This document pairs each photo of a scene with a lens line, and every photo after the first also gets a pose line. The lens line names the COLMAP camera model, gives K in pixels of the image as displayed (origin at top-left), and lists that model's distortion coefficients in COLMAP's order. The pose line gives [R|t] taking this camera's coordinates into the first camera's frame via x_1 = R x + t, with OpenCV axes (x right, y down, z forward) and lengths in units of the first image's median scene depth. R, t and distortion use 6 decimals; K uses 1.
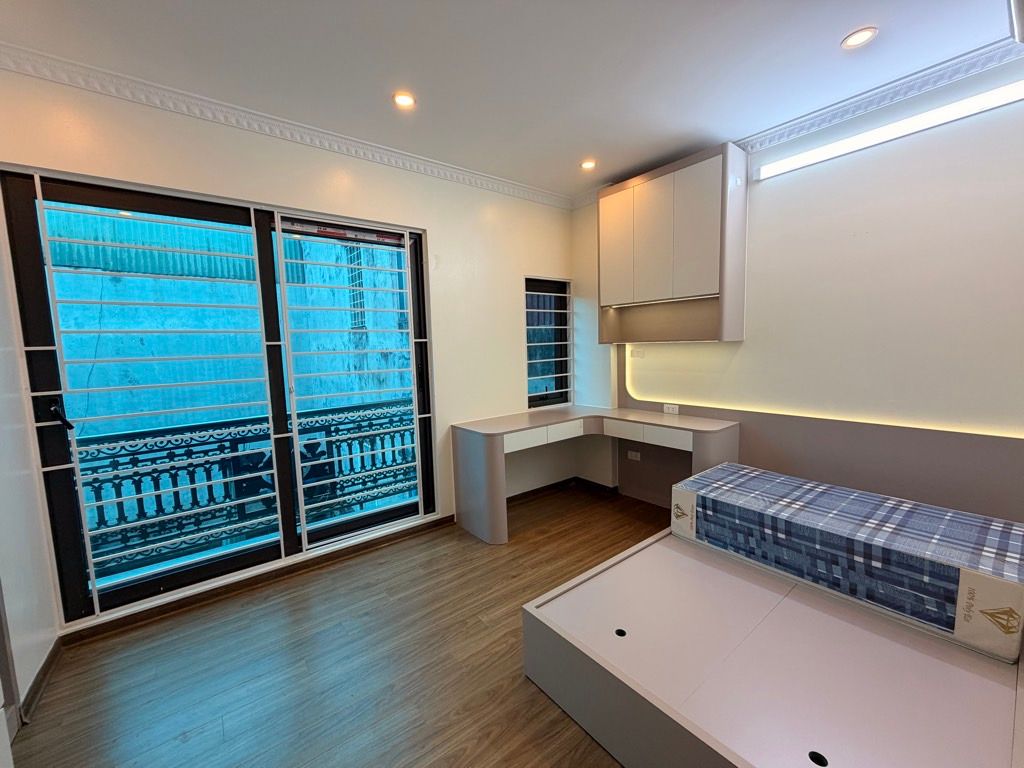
lens RADIAL K [[408.6, 0, 512.0], [0, 408.6, 384.0], [0, 0, 1]] dist [0.000626, 0.000182]
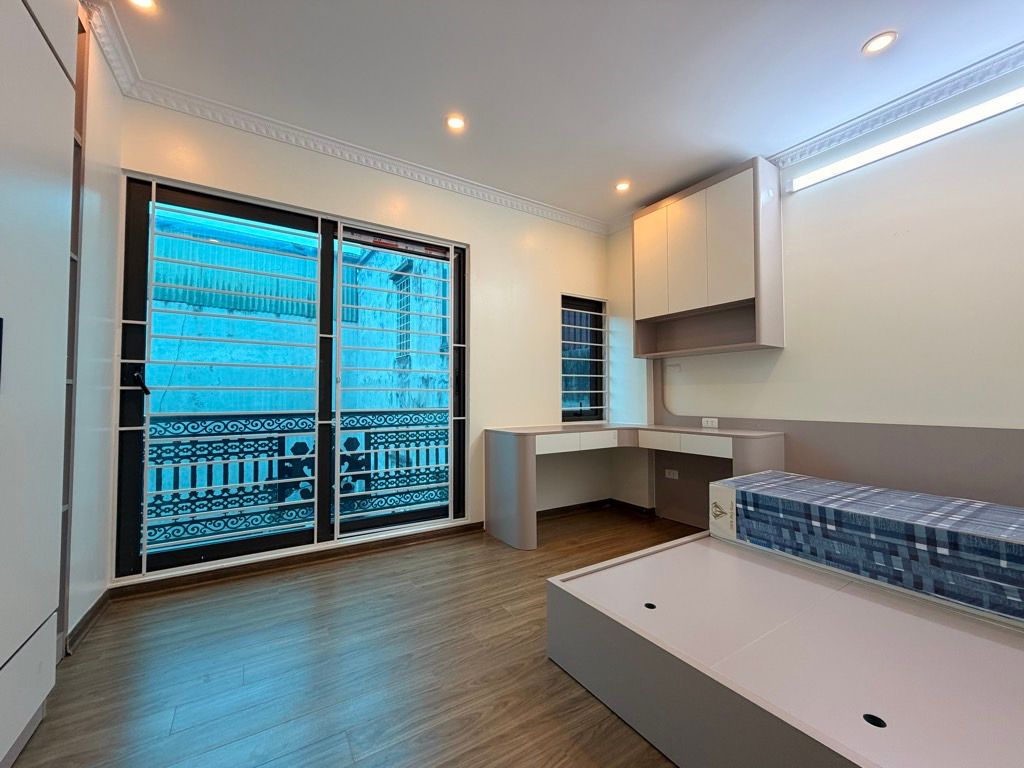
lens RADIAL K [[408.6, 0, 512.0], [0, 408.6, 384.0], [0, 0, 1]] dist [0.000626, 0.000182]
pose [[0.995110, 0.024299, -0.095734, 0.016542], [-0.036489, 0.991138, -0.127724, 0.142002], [0.091782, 0.130593, 0.987179, -0.014001]]
